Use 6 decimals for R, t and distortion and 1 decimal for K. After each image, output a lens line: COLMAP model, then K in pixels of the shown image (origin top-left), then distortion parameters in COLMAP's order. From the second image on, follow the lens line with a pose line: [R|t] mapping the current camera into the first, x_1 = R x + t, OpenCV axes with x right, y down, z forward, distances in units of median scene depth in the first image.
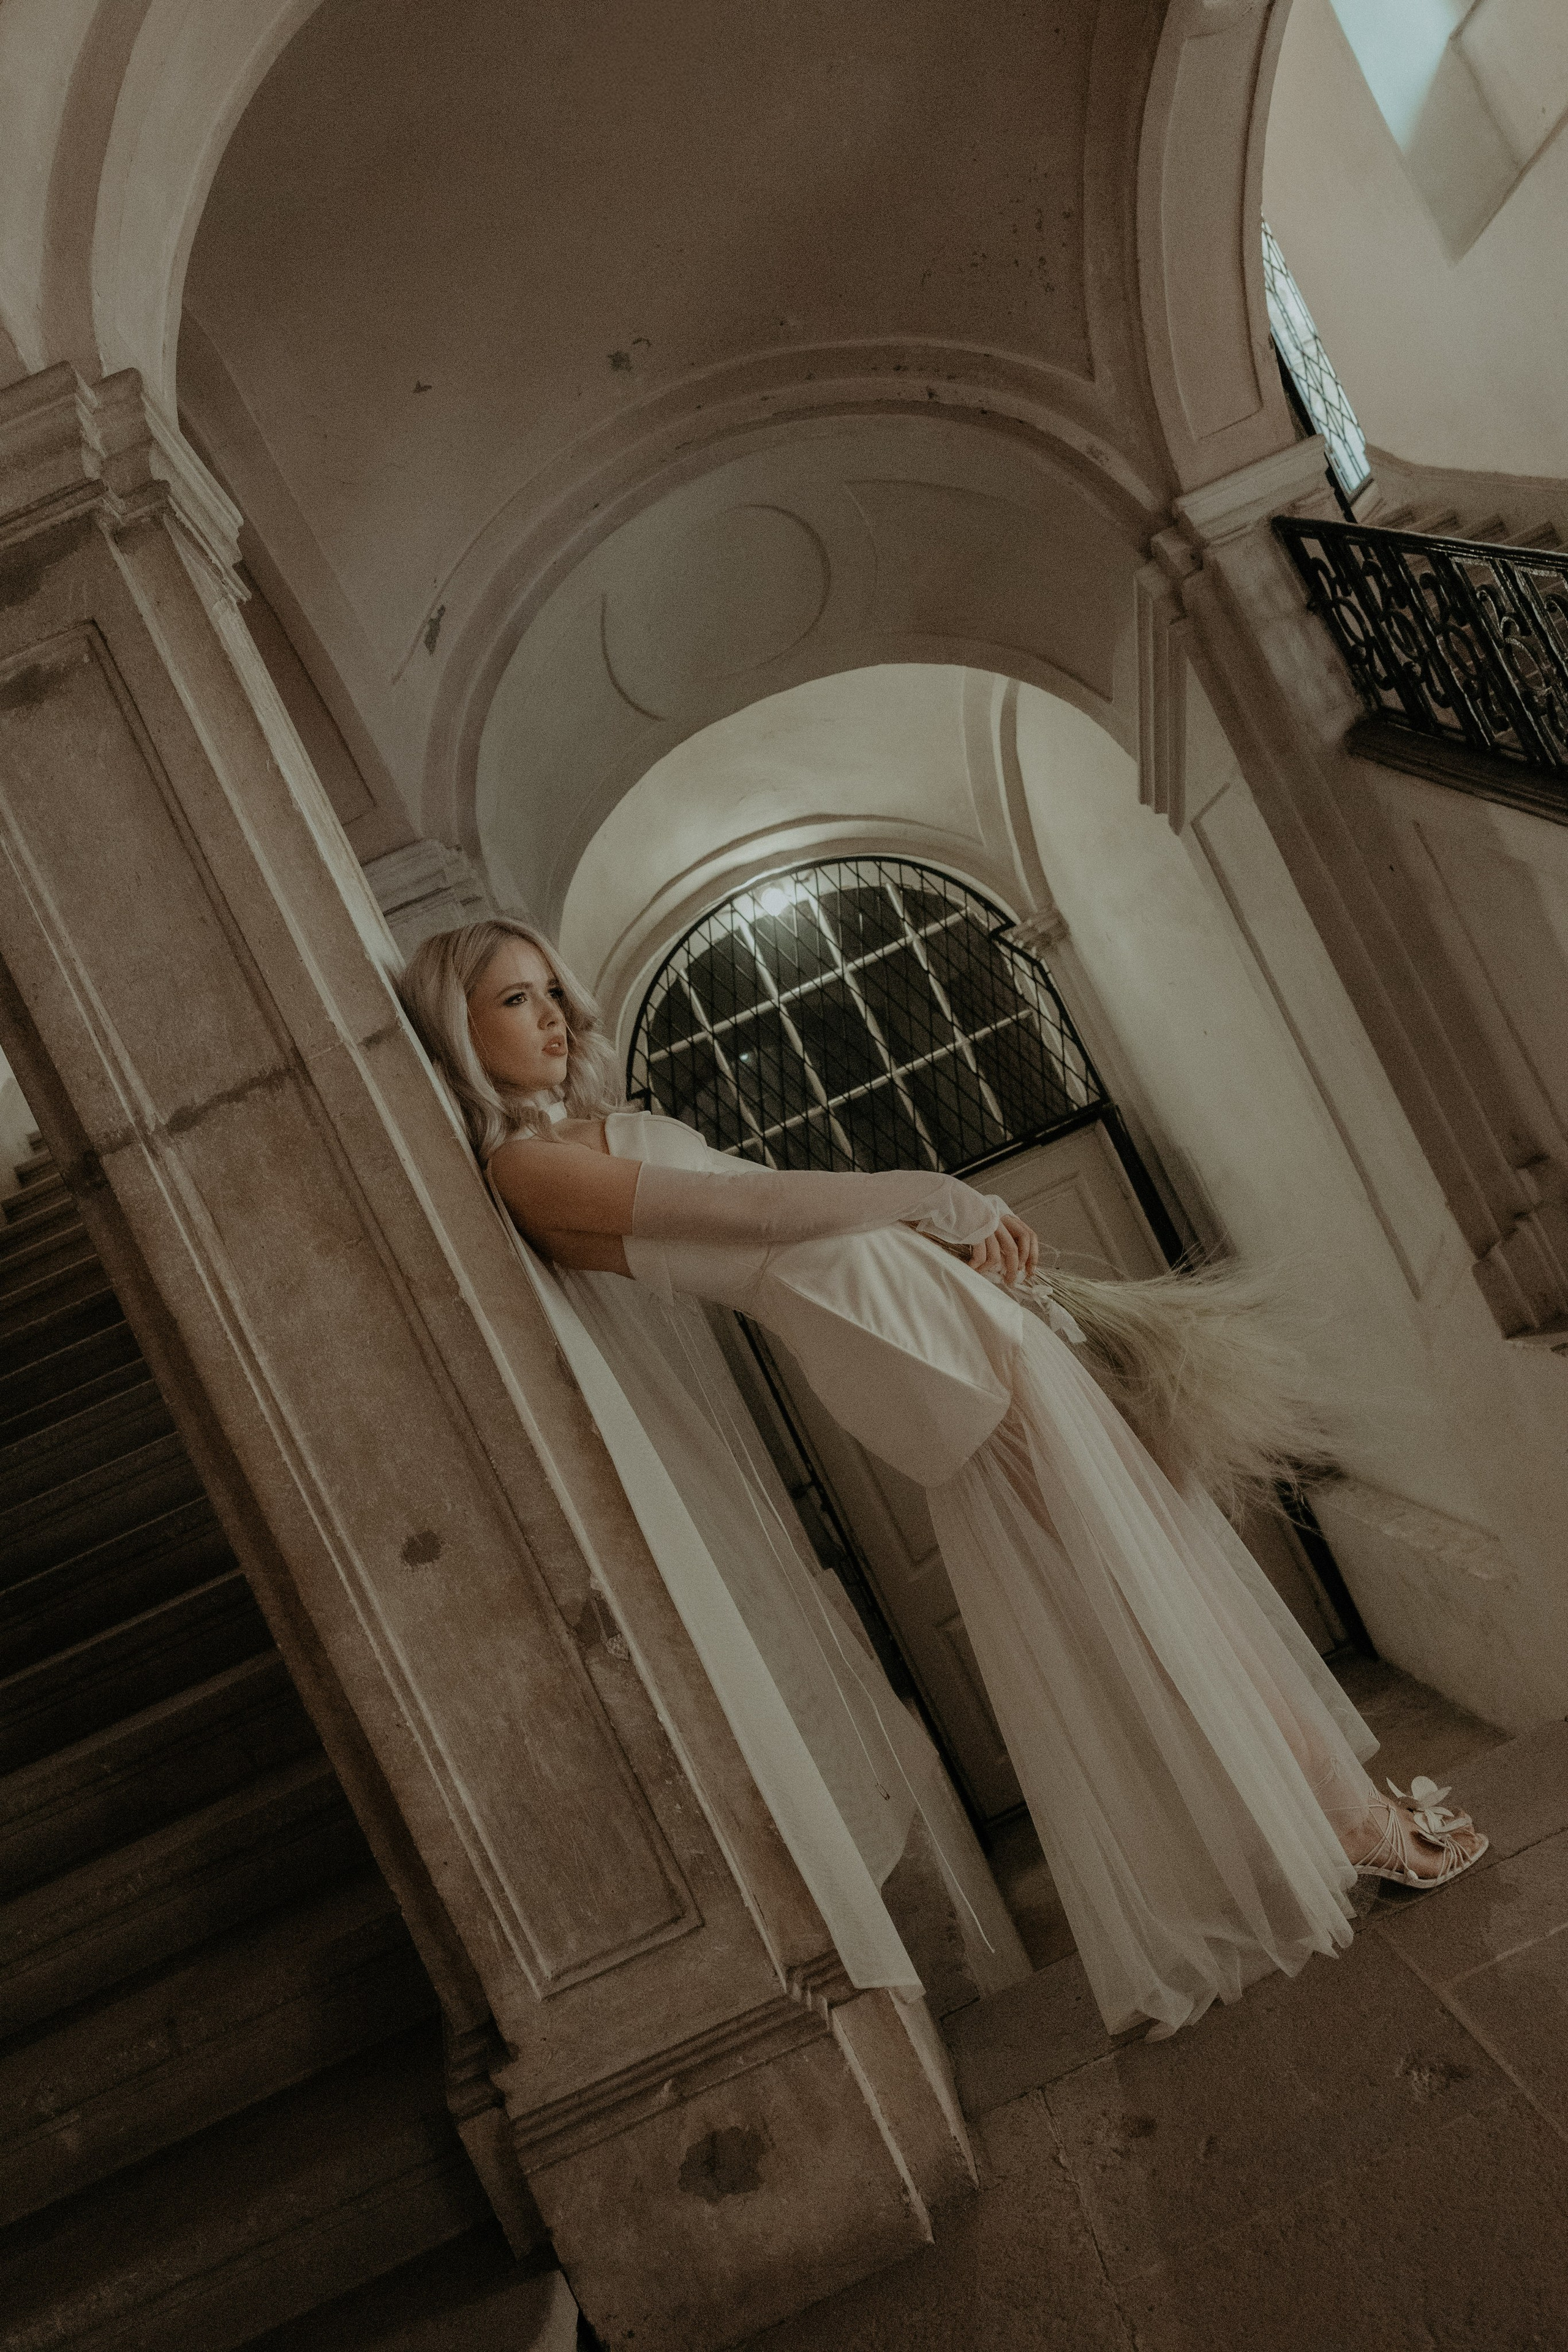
lens RADIAL K [[1631.0, 0, 784.0], [0, 1631.0, 1176.0], [0, 0, 1]] dist [-0.000508, -0.001799]
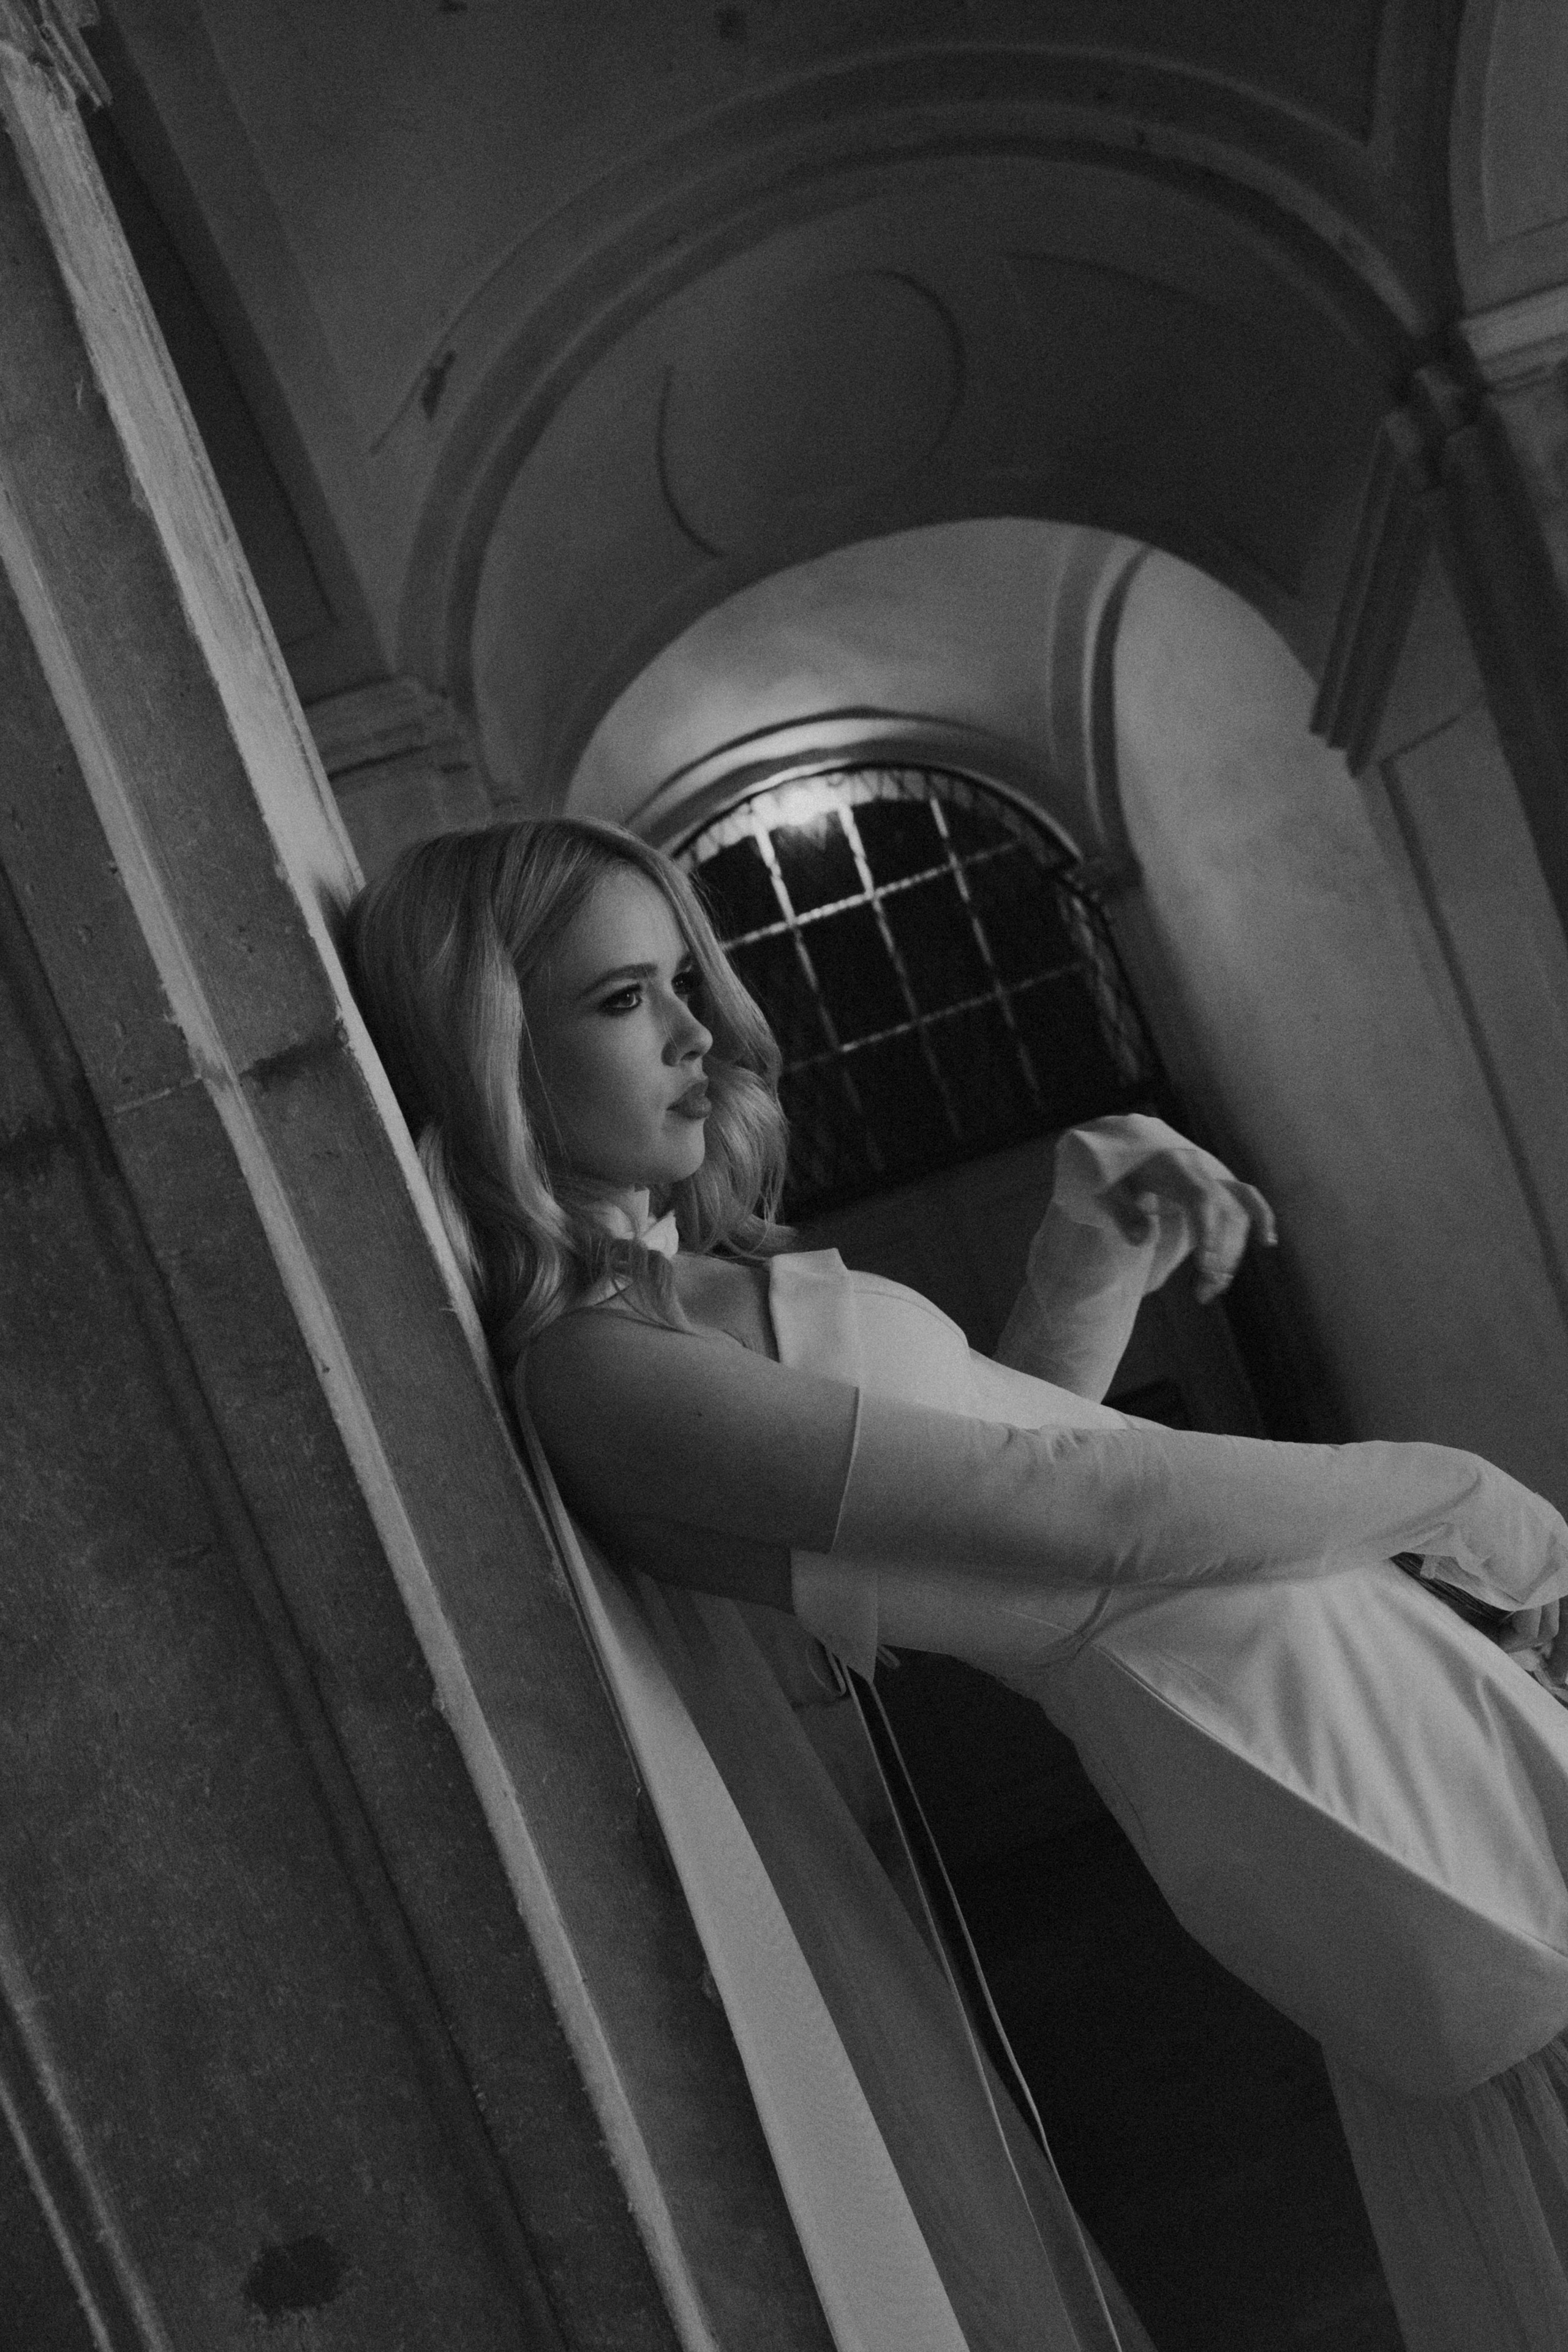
lens RADIAL K [[1631.0, 0, 784.0], [0, 1631.0, 1176.0], [0, 0, 1]] dist [-0.000508, -0.001799]
pose [[0.994602, 0.093770, 0.044426, -0.058763], [-0.096177, 0.993813, 0.055556, -0.039891], [-0.038942, -0.059529, 0.997467, 0.244719]]
